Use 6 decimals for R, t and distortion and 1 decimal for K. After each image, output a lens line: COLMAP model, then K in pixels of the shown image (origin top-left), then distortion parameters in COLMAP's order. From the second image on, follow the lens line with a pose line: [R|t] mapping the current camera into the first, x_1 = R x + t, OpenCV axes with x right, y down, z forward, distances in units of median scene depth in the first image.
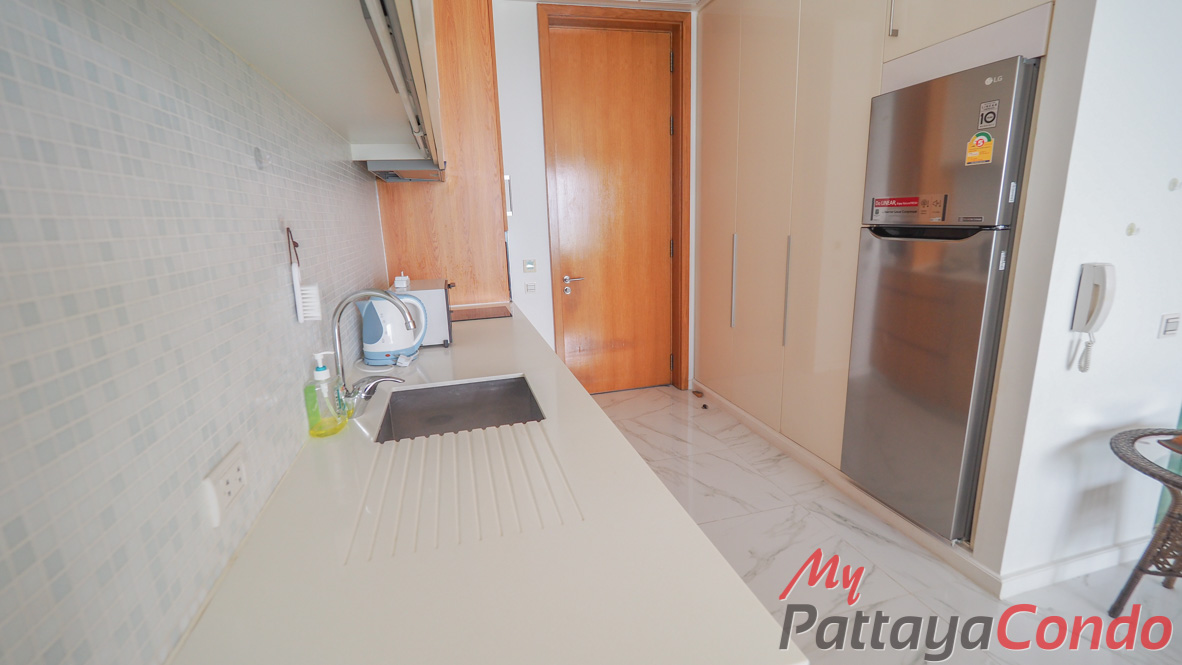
lens RADIAL K [[497.6, 0, 586.5], [0, 497.6, 325.0], [0, 0, 1]] dist [-0.001381, 0.000267]
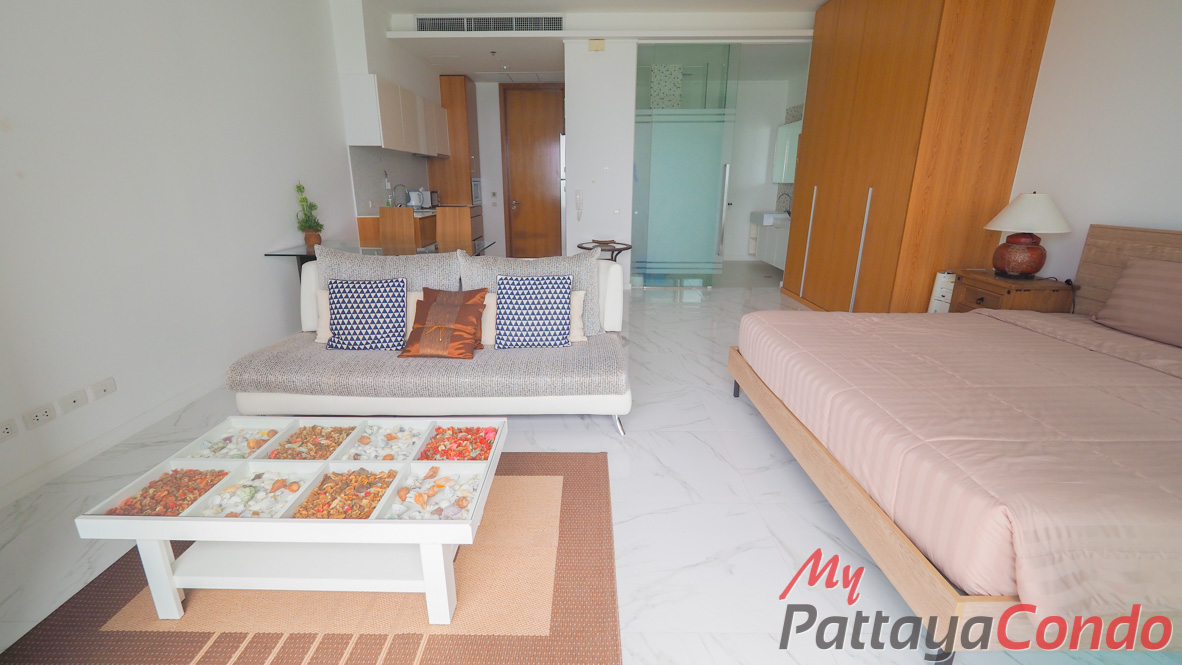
lens RADIAL K [[497.6, 0, 586.5], [0, 497.6, 325.0], [0, 0, 1]] dist [-0.001381, 0.000267]
pose [[0.964174, 0.115965, -0.238581, 1.437003], [-0.098088, 0.991496, 0.085525, 0.380489], [0.246470, -0.059059, 0.967349, -1.818902]]
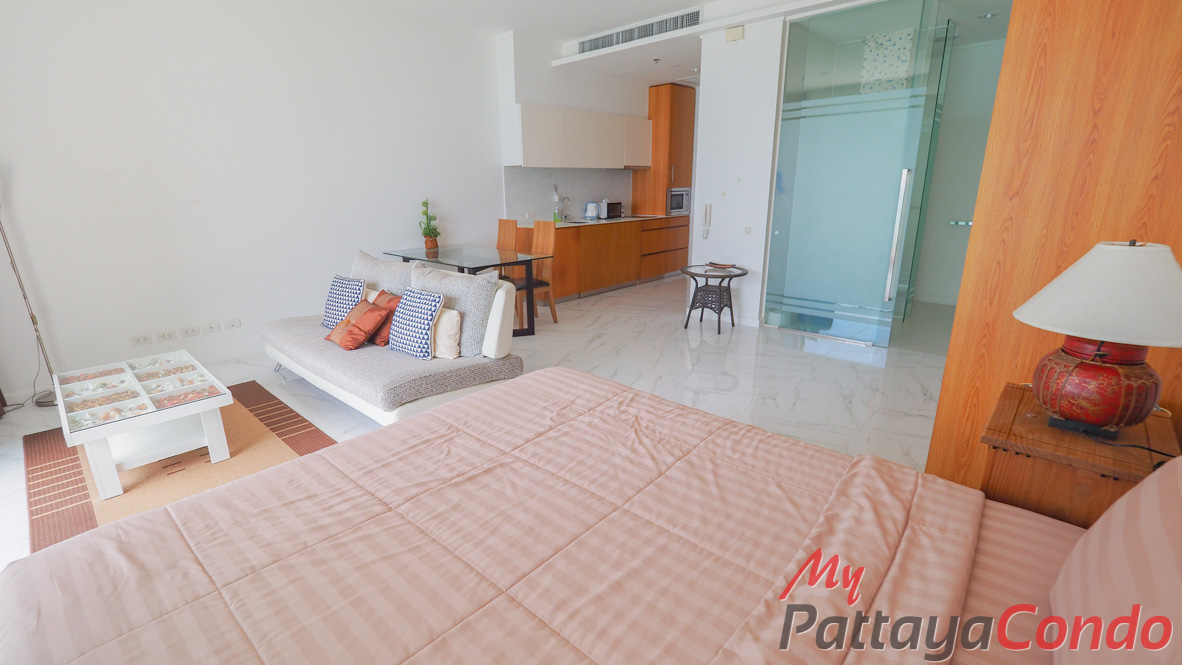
lens RADIAL K [[520.3, 0, 591.0], [0, 520.3, 332.5], [0, 0, 1]] dist [-0.002267, -0.000039]
pose [[0.532139, 0.266006, -0.803784, 2.482393], [-0.188404, 0.962763, 0.193888, 0.107206], [0.825428, 0.048261, 0.562440, -1.001940]]
